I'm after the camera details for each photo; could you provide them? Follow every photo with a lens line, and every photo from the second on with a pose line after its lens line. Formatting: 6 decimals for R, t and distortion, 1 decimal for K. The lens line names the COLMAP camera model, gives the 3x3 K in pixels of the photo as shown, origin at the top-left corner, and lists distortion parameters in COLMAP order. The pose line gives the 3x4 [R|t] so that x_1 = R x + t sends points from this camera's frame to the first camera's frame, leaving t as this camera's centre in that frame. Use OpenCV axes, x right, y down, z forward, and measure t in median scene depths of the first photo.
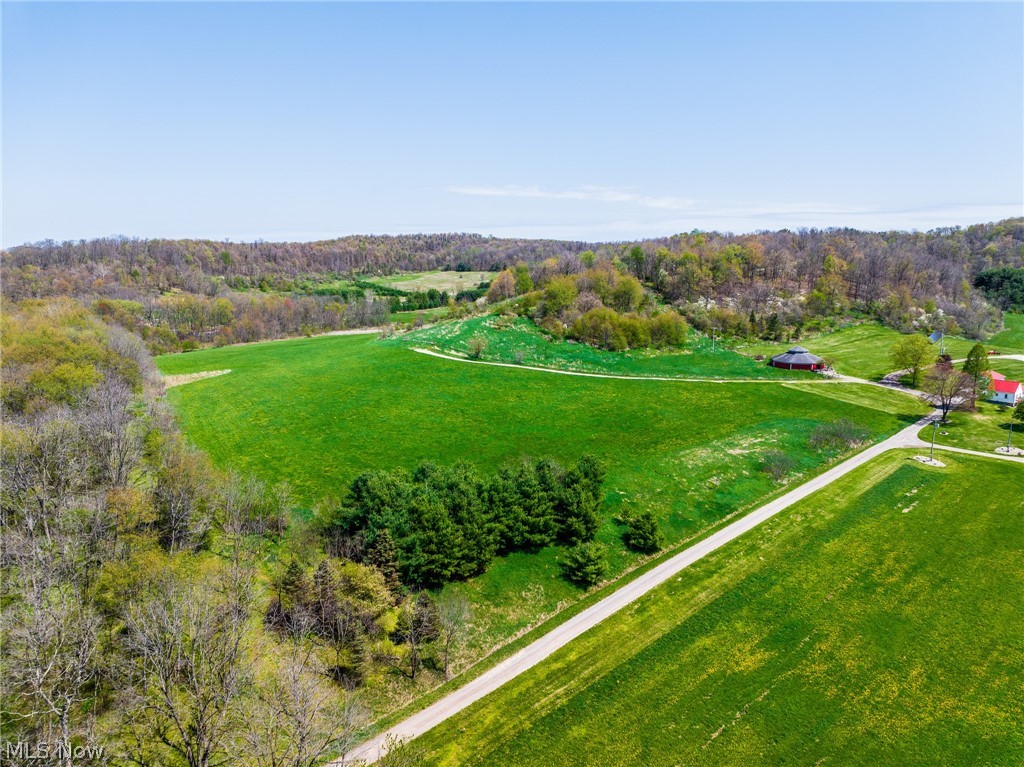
lens RADIAL K [[712.4, 0, 512.4], [0, 712.4, 383.5], [0, 0, 1]] dist [-0.053425, 0.021638]
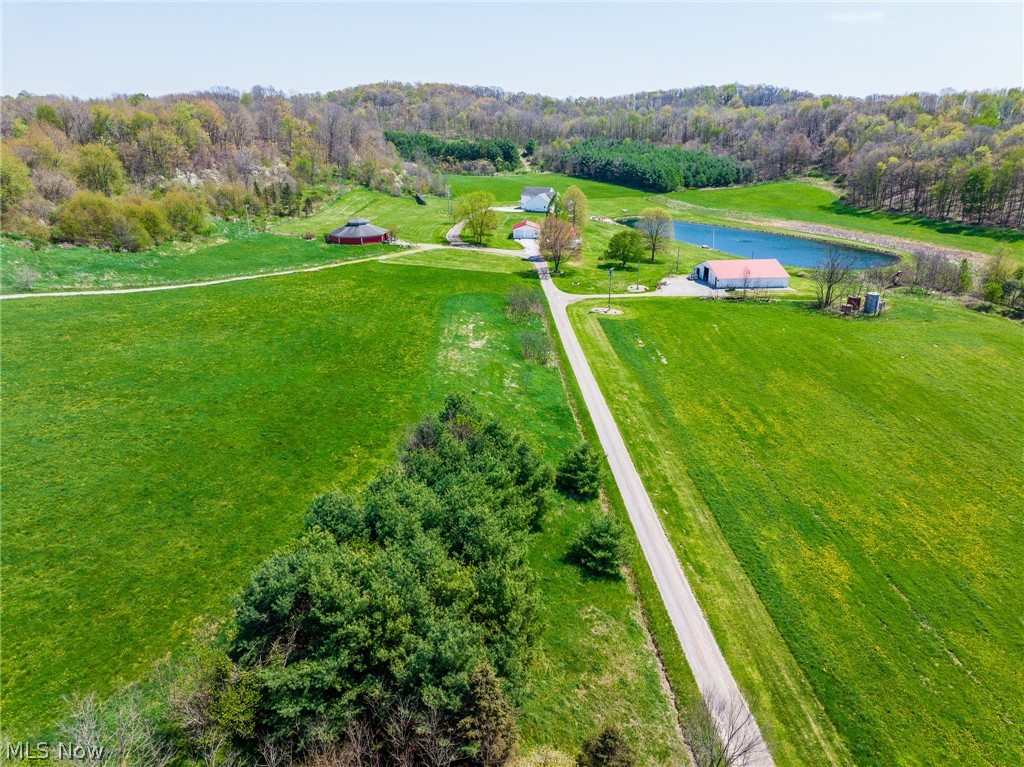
lens RADIAL K [[712.4, 0, 511.9], [0, 712.4, 383.8], [0, 0, 1]] dist [-0.053425, 0.021638]
pose [[0.619329, -0.265735, 0.738794, -0.363460], [0.139150, 0.963236, 0.229814, -0.056774], [-0.772702, -0.039527, 0.633537, 0.563241]]
